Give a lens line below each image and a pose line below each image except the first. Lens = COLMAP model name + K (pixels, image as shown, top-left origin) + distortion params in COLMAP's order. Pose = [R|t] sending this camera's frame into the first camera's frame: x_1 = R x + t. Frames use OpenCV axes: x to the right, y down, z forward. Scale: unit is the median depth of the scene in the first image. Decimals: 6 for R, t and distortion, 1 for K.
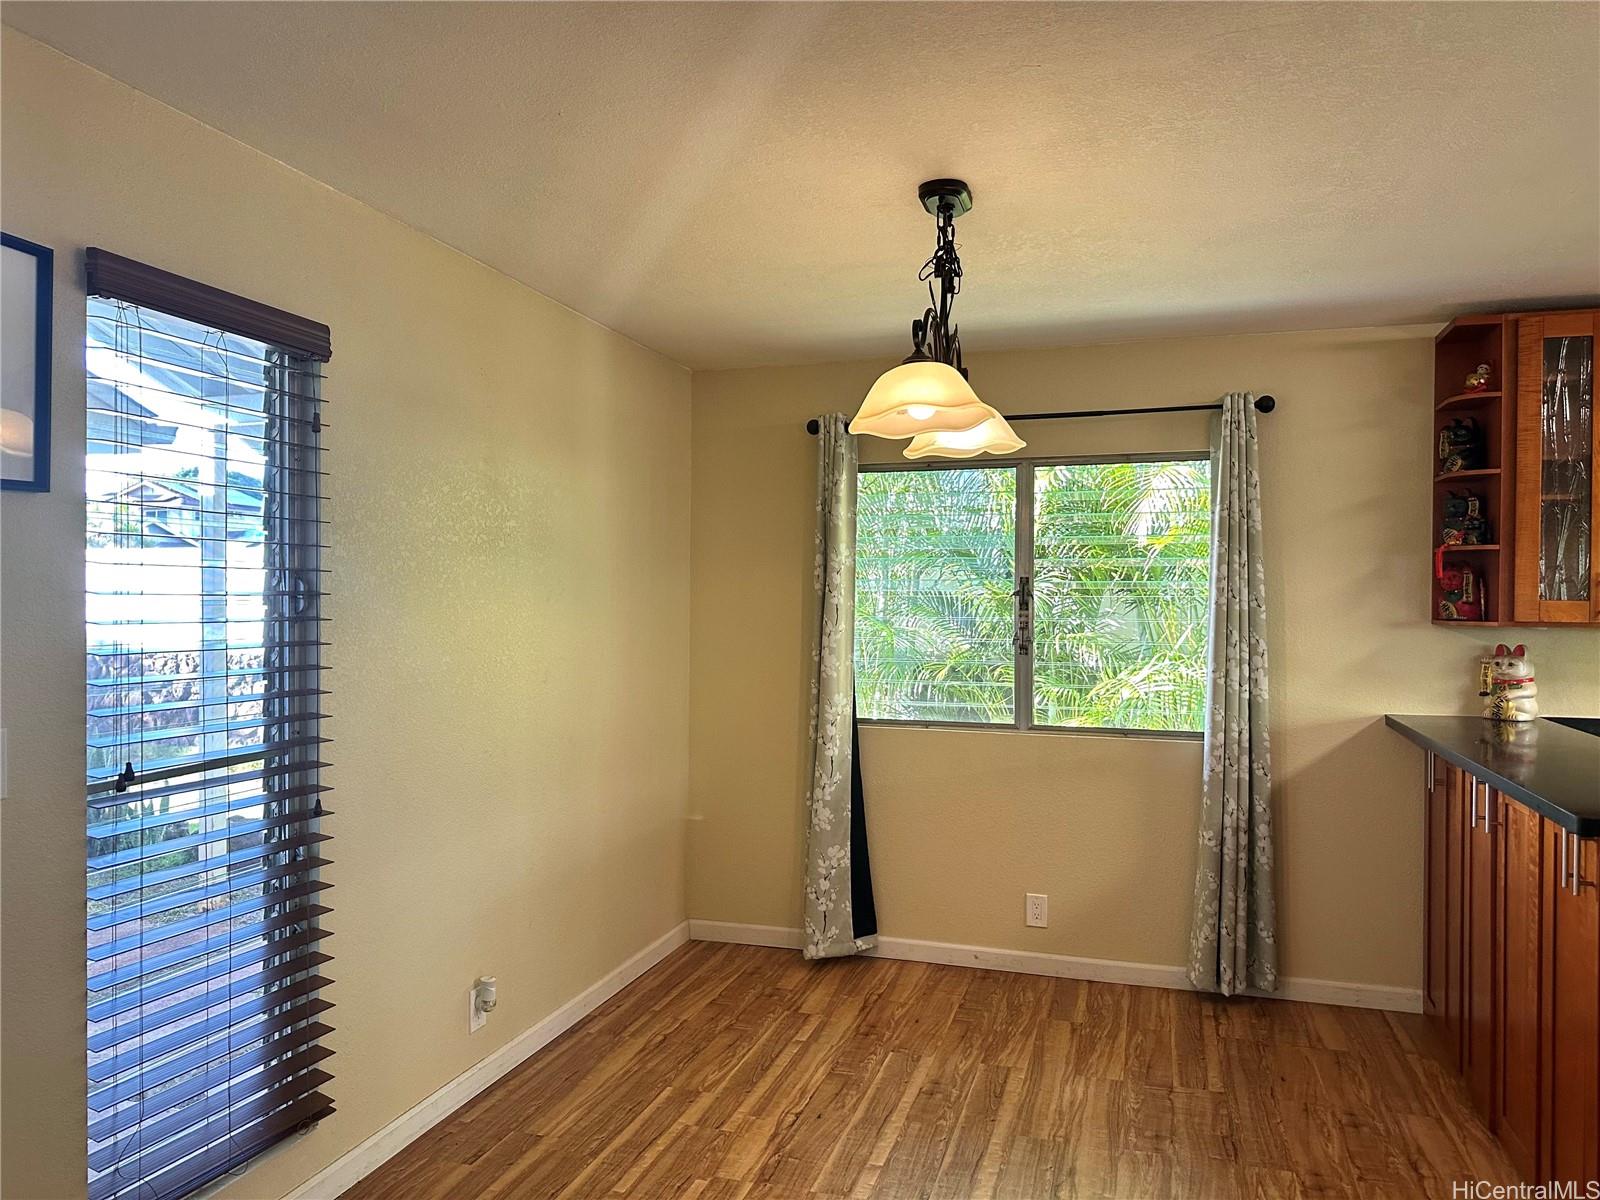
lens RADIAL K [[1122.1, 0, 808.9], [0, 1122.1, 600.0], [0, 0, 1]] dist [0.065125, -0.026041]
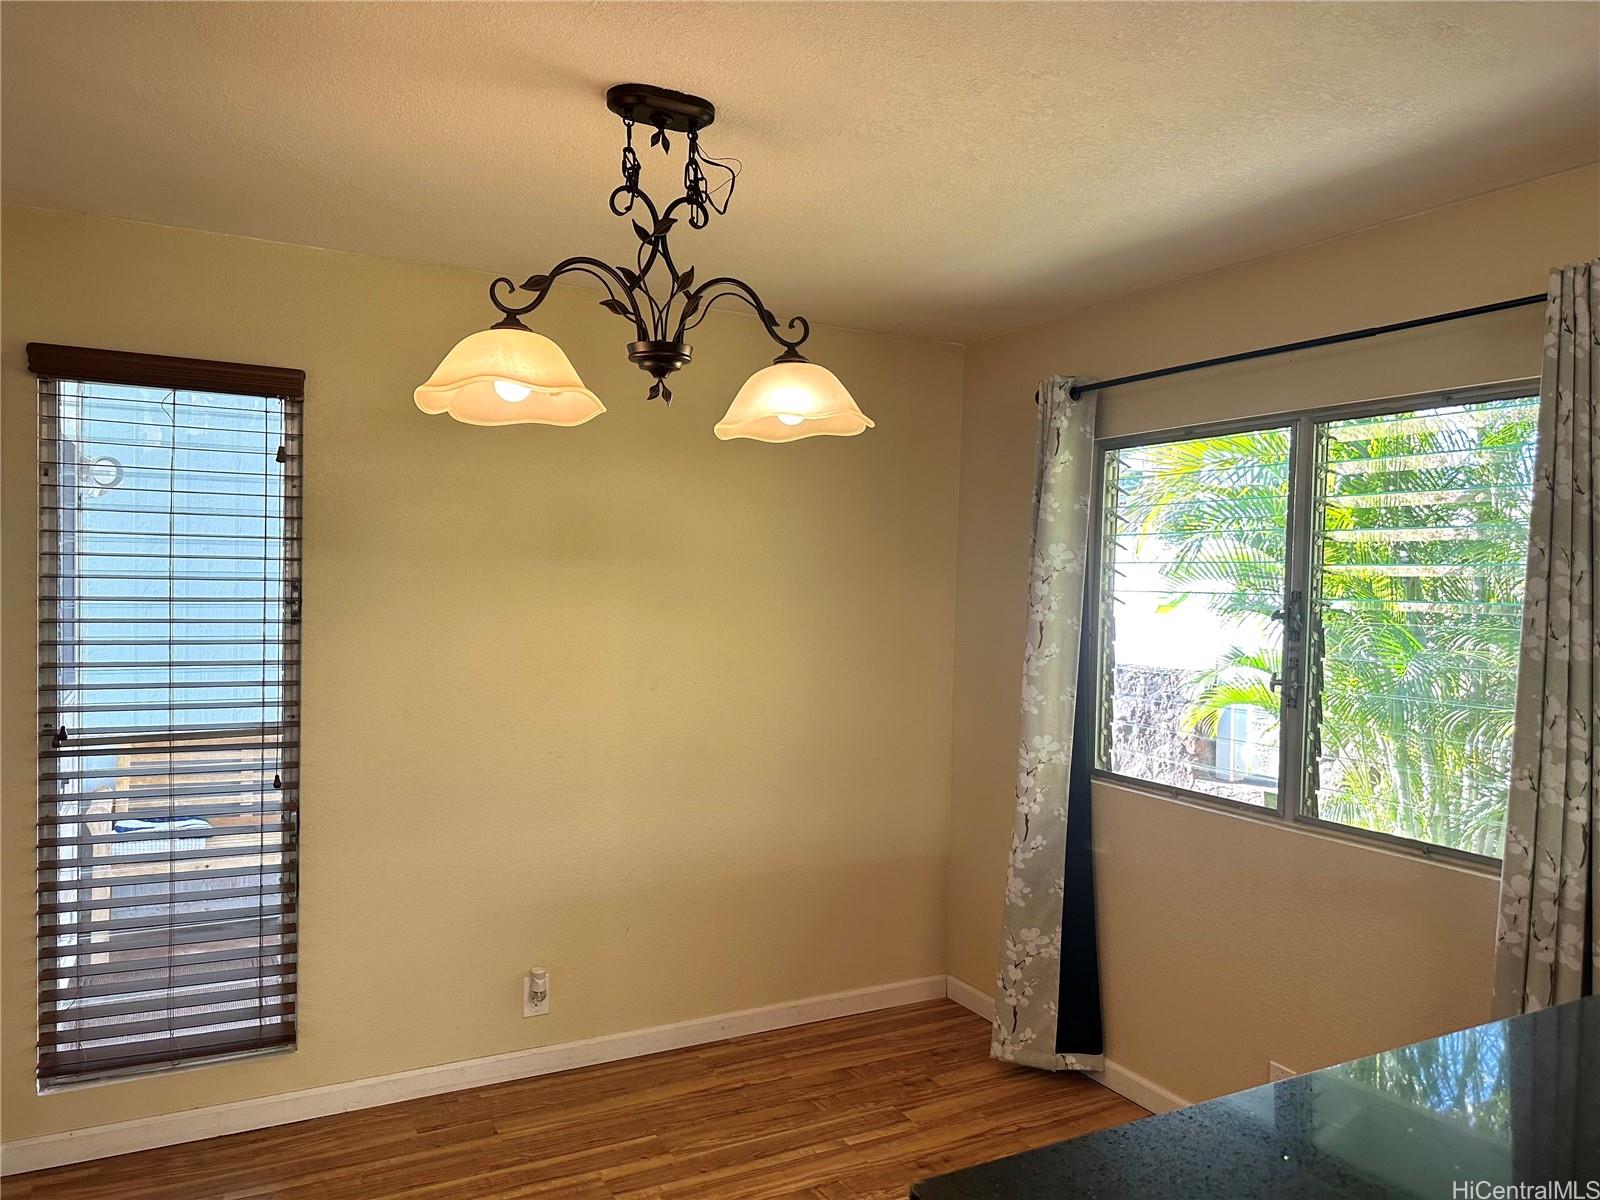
lens RADIAL K [[1122.1, 0, 798.5], [0, 1122.1, 600.8], [0, 0, 1]] dist [0.065125, -0.026041]
pose [[0.712292, 0.018199, -0.701647, 0.504344], [-0.017421, 0.999814, 0.008248, -0.018252], [0.701667, 0.006349, 0.712477, 0.338269]]
